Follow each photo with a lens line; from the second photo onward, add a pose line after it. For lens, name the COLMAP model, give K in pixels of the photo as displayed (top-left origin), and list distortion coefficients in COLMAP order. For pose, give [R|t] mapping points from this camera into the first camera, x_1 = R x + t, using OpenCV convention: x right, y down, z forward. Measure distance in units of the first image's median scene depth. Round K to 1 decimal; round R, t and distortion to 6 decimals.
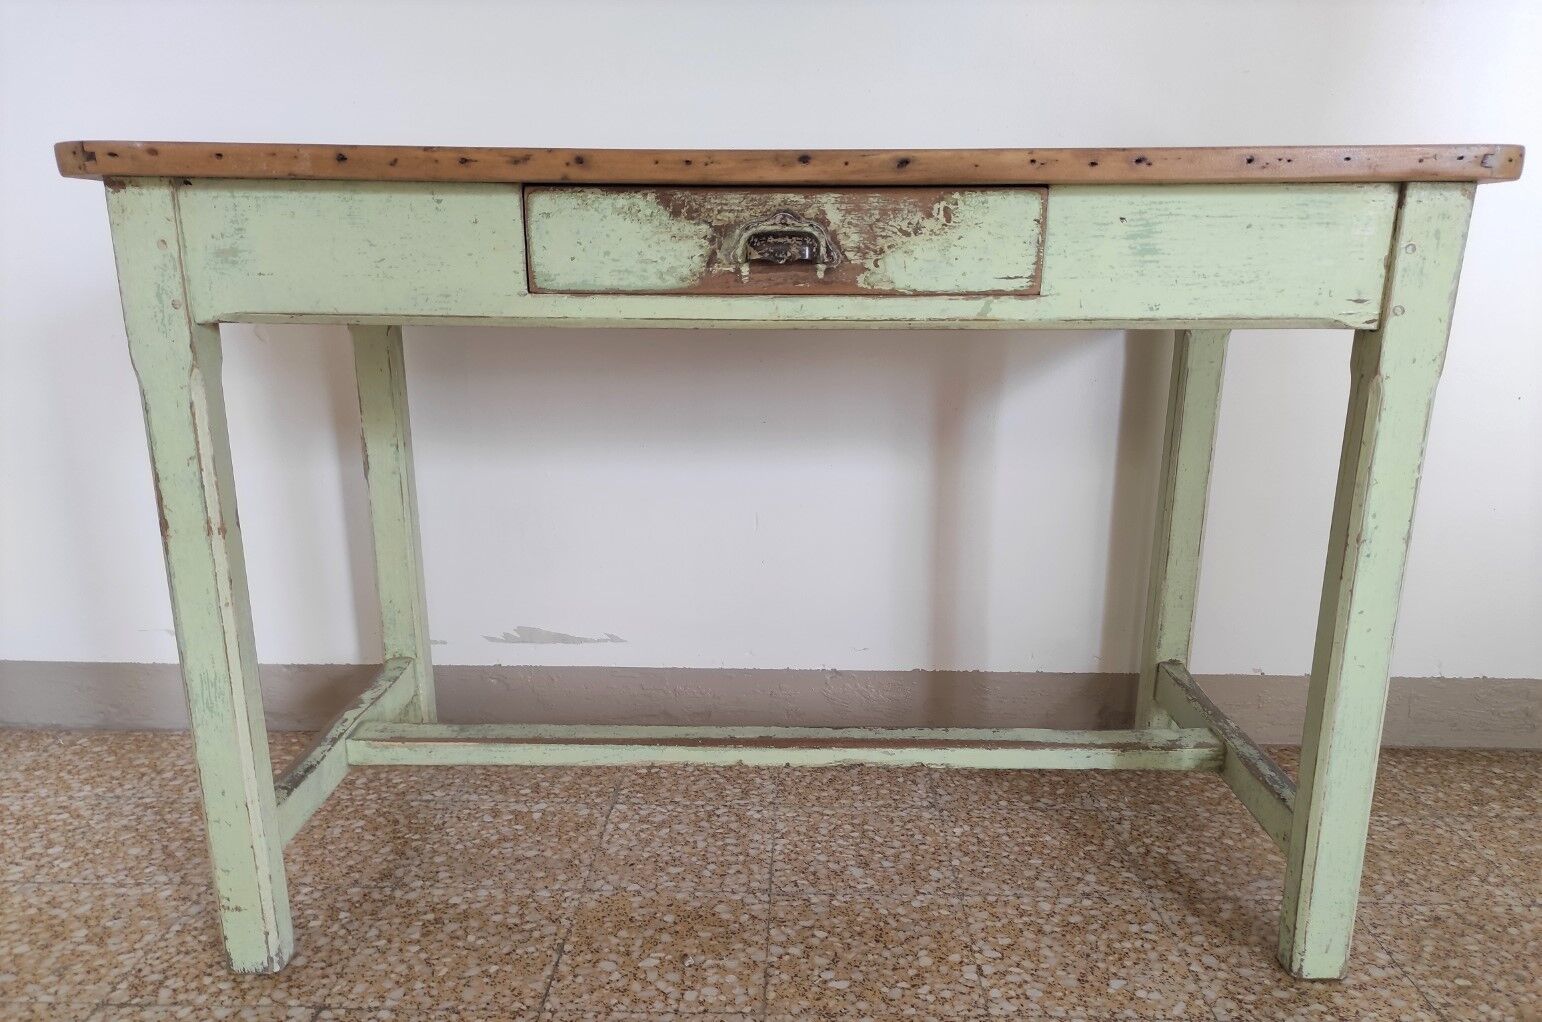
lens RADIAL K [[1145.4, 0, 772.8], [0, 1145.4, 575.9], [0, 0, 1]] dist [0.038135, -0.042137]
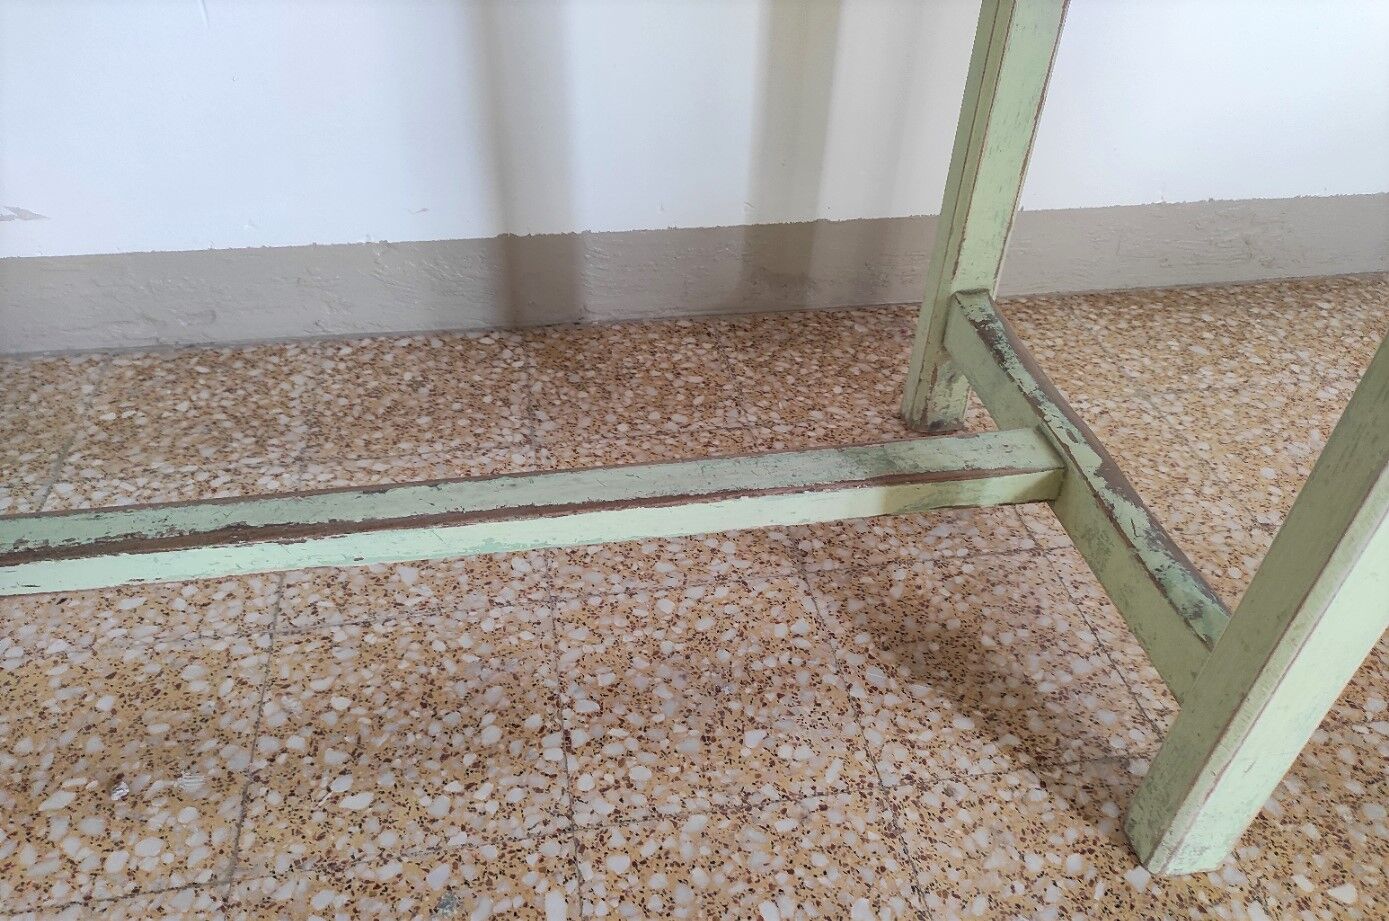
lens RADIAL K [[1031.7, 0, 699.4], [0, 1031.7, 518.7], [0, 0, 1]] dist [0.038135, -0.042137]
pose [[0.978524, -0.111005, 0.173693, 0.156060], [0.024435, 0.899144, 0.436971, -0.052215], [-0.204681, -0.423342, 0.882546, 0.457729]]
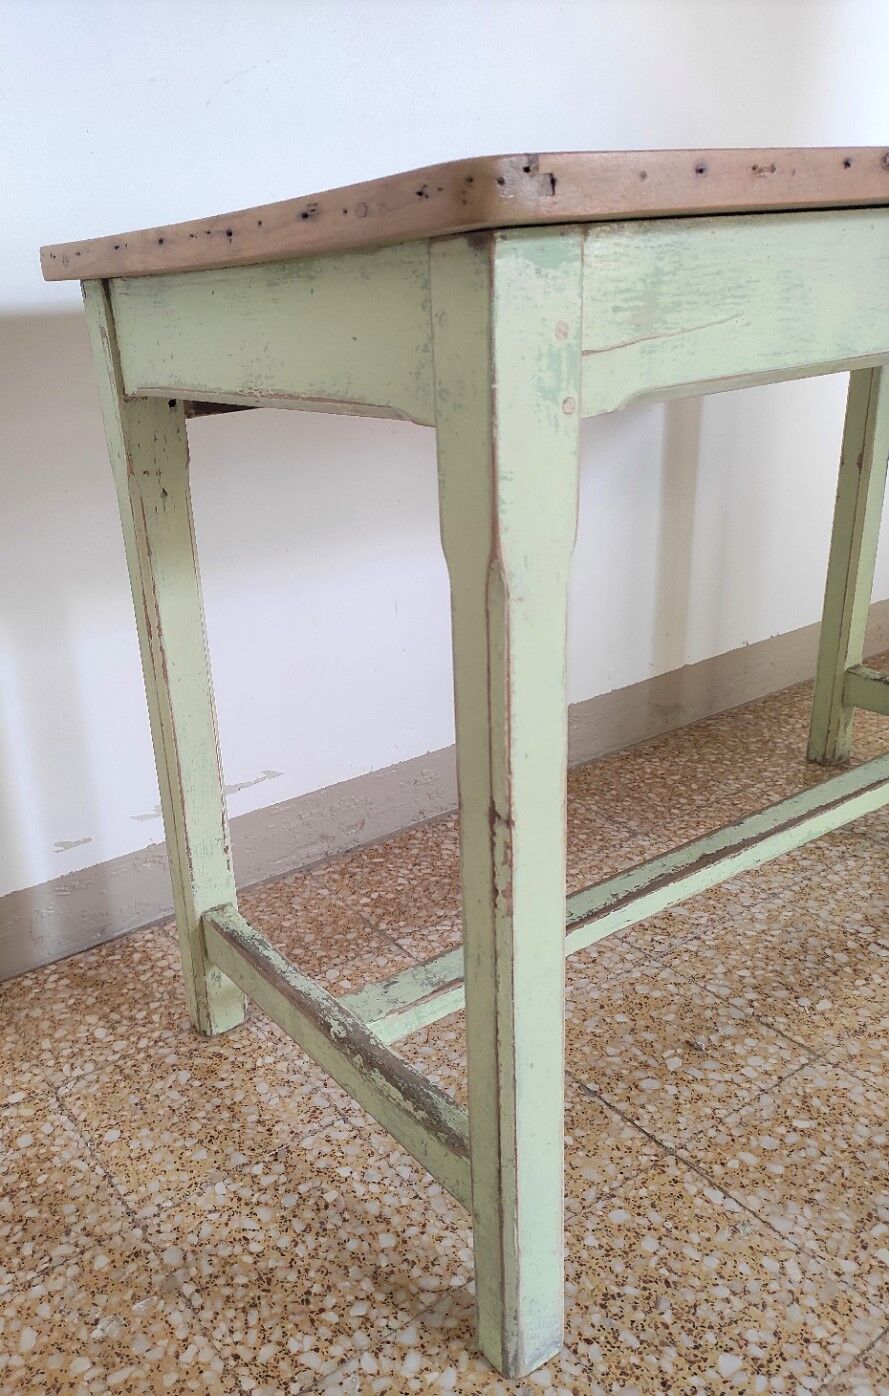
lens RADIAL K [[1098.7, 0, 335.9], [0, 1098.7, 737.8], [0, 0, 1]] dist [0.041604, -0.036910]
pose [[0.820272, -0.272172, 0.503066, -0.711238], [0.216697, 0.961841, 0.167047, -0.142234], [-0.529335, -0.028011, 0.847950, 0.350655]]
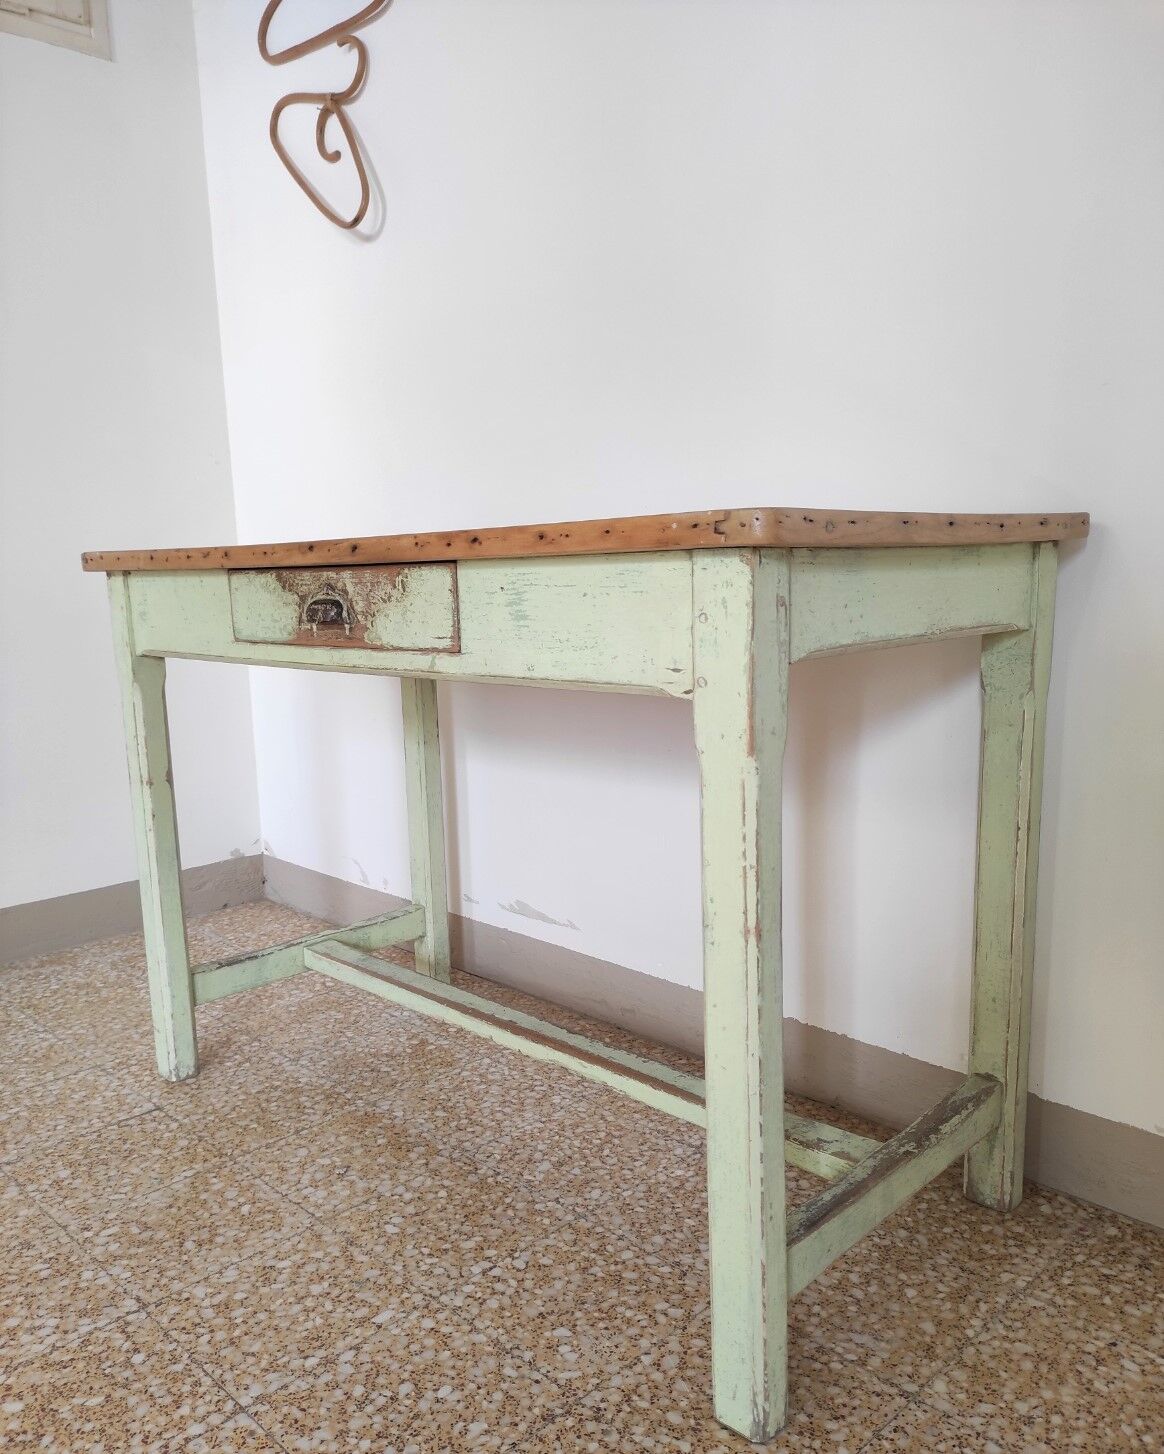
lens RADIAL K [[1148.4, 0, 578.0], [0, 1148.4, 777.1], [0, 0, 1]] dist [0.047760, -0.054387]
pose [[0.717818, 0.103637, -0.688474, 0.883482], [-0.164178, 0.986169, -0.022726, -0.091319], [0.676596, 0.129345, 0.724905, 0.209127]]
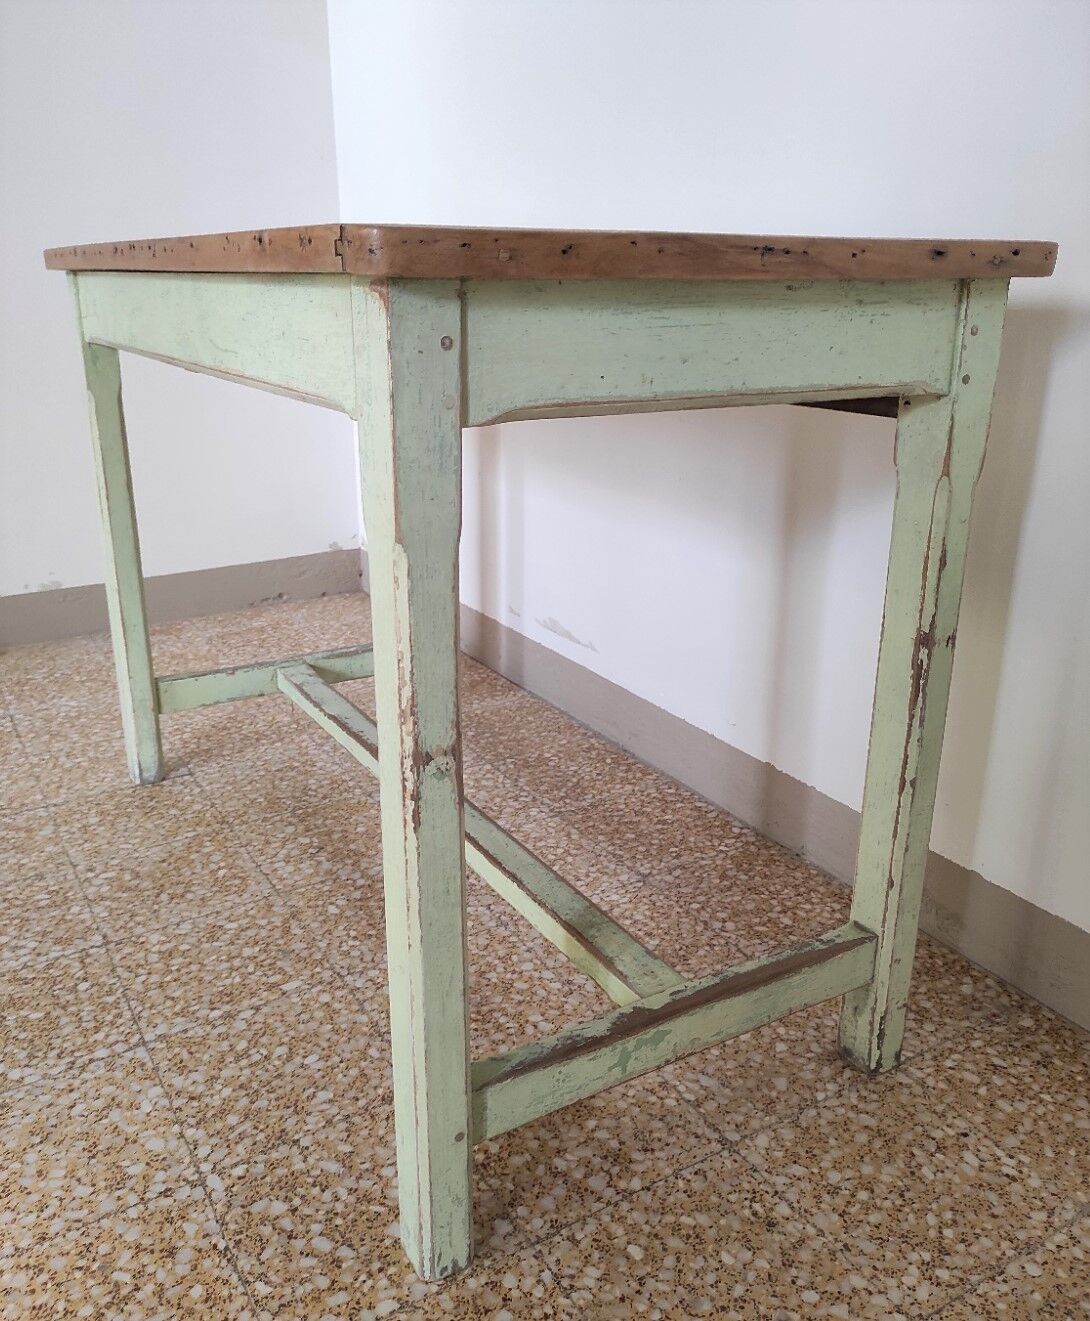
lens RADIAL K [[1121.5, 0, 529.1], [0, 1121.5, 651.5], [0, 0, 1]] dist [0.044082, -0.049245]
pose [[0.531330, 0.270259, -0.802900, 1.020976], [-0.224722, 0.958760, 0.174009, -0.170938], [0.816816, 0.087973, 0.570152, 0.413015]]
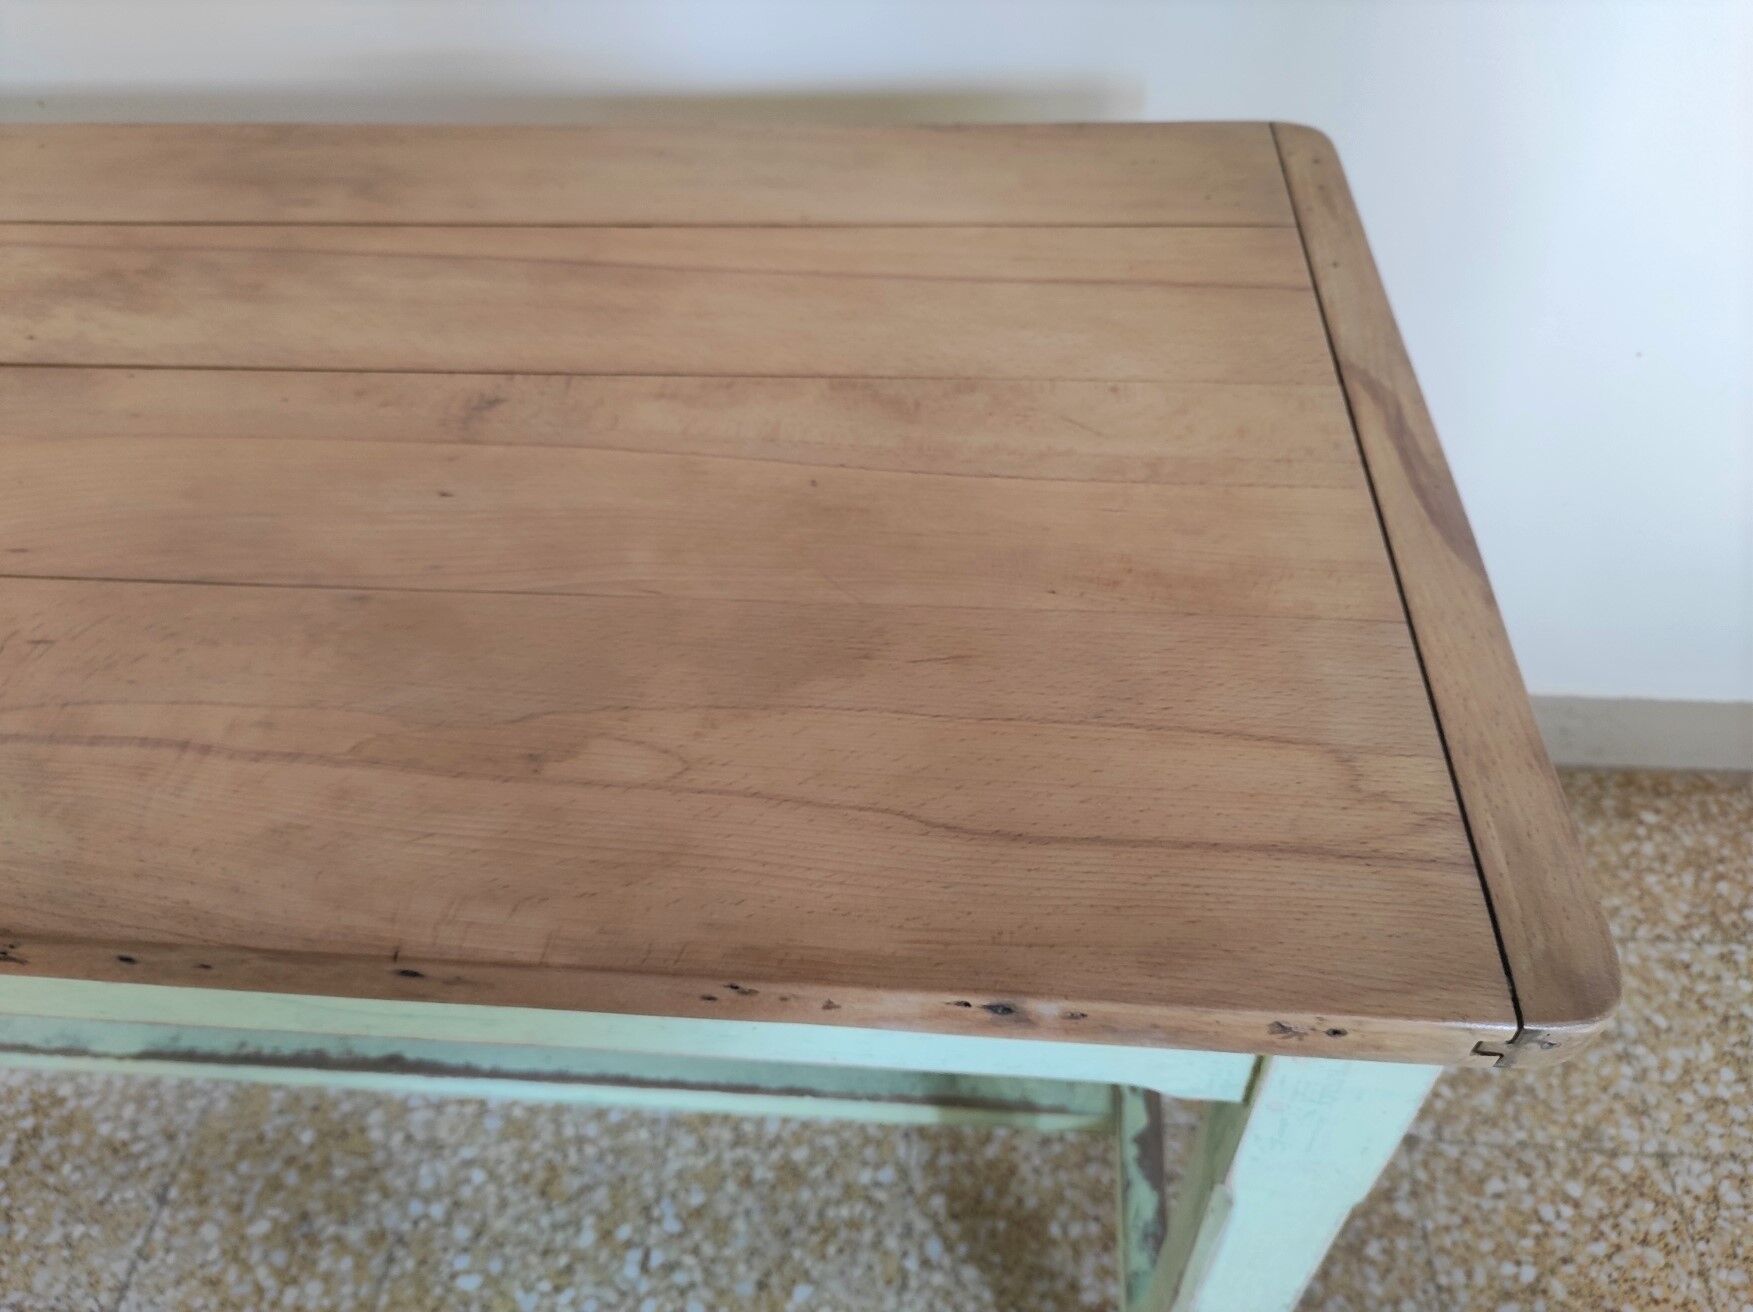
lens RADIAL K [[1318.6, 0, 884.6], [0, 1318.6, 656.0], [0, 0, 1]] dist [0.024441, -0.038850]
pose [[0.998138, 0.009839, -0.060201, 0.382203], [0.021945, 0.862914, 0.504874, -0.474521], [0.056916, -0.505255, 0.861091, 0.395638]]
